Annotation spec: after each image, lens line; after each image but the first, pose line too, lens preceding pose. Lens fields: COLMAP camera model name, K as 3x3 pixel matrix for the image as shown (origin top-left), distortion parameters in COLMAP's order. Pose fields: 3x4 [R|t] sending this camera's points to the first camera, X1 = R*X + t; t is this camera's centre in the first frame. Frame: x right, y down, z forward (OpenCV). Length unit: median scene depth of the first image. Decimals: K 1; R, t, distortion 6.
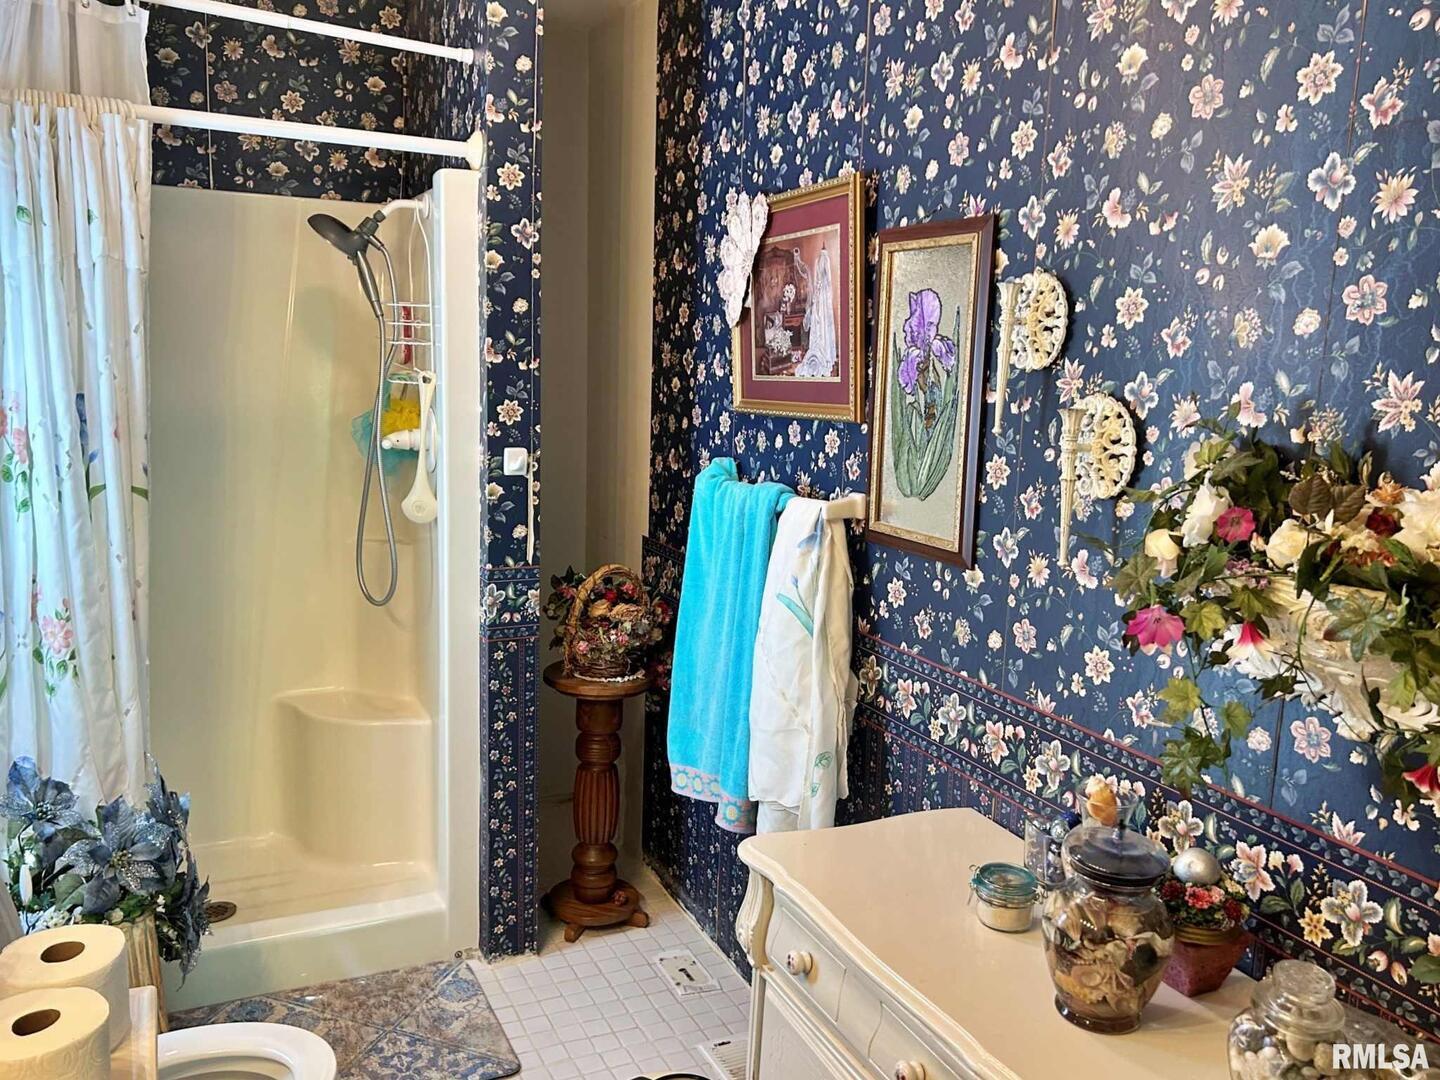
lens RADIAL K [[1157.1, 0, 720.0], [0, 1157.1, 540.0], [0, 0, 1]] dist [0.100200, -0.193478]
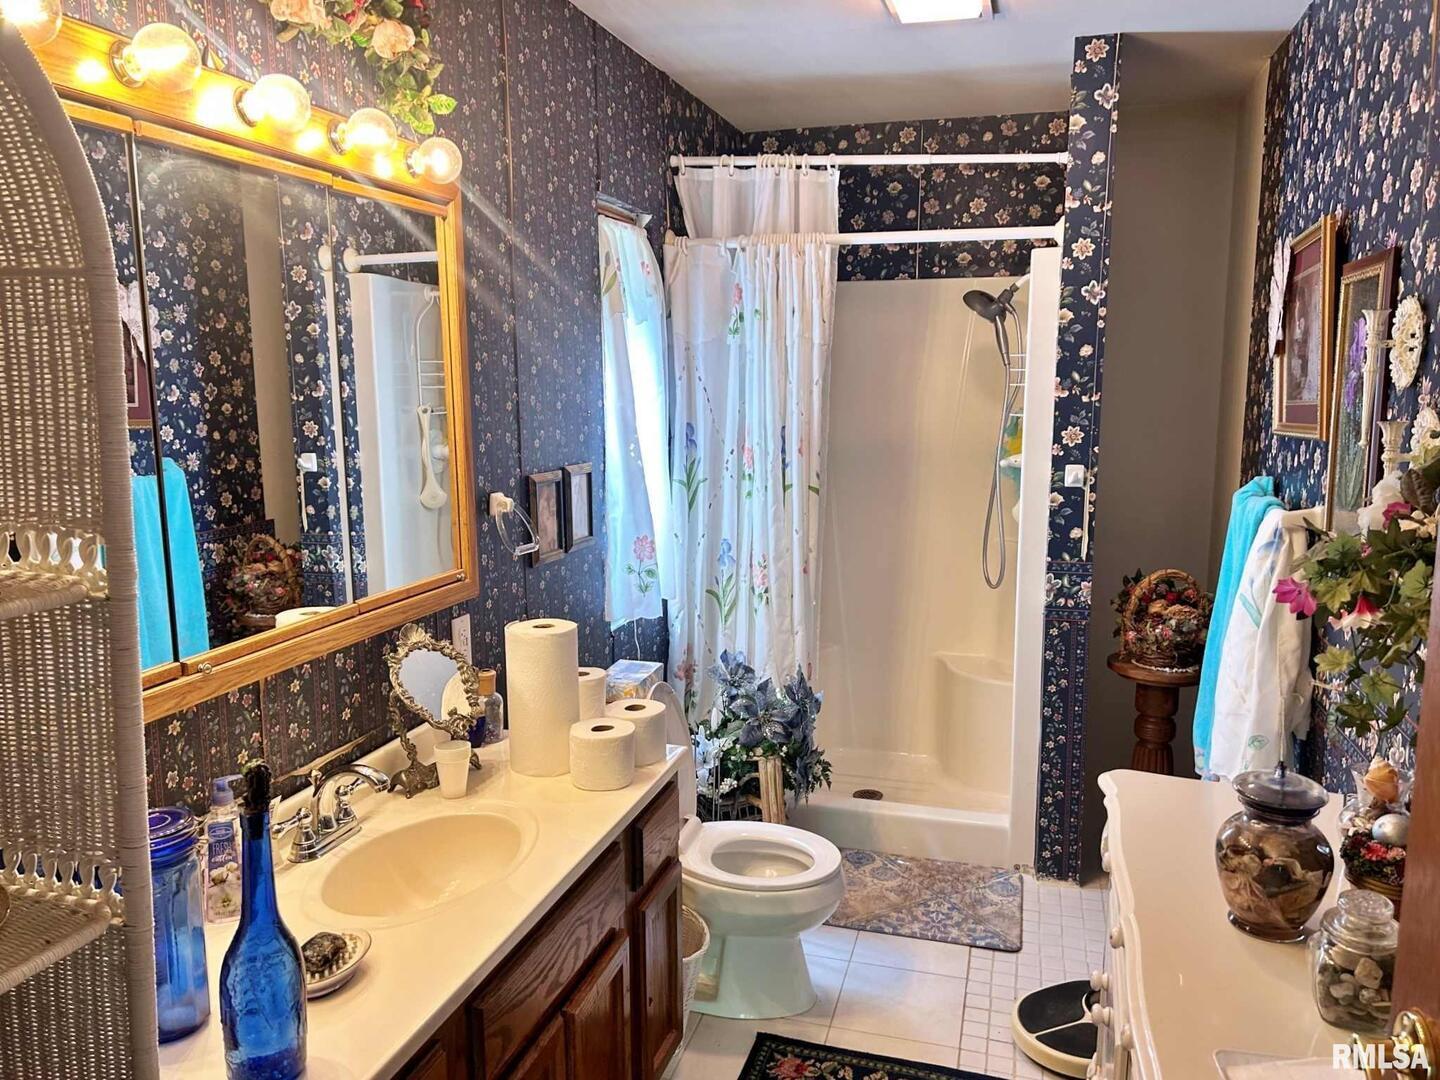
lens RADIAL K [[1117.0, 0, 722.0], [0, 1117.0, 548.5], [0, 0, 1]] dist [0.053115, -0.058716]
pose [[0.730478, 0.064019, -0.679929, 0.370608], [-0.081423, 0.996659, 0.006365, 0.032711], [0.678065, 0.050712, 0.733251, -0.129004]]
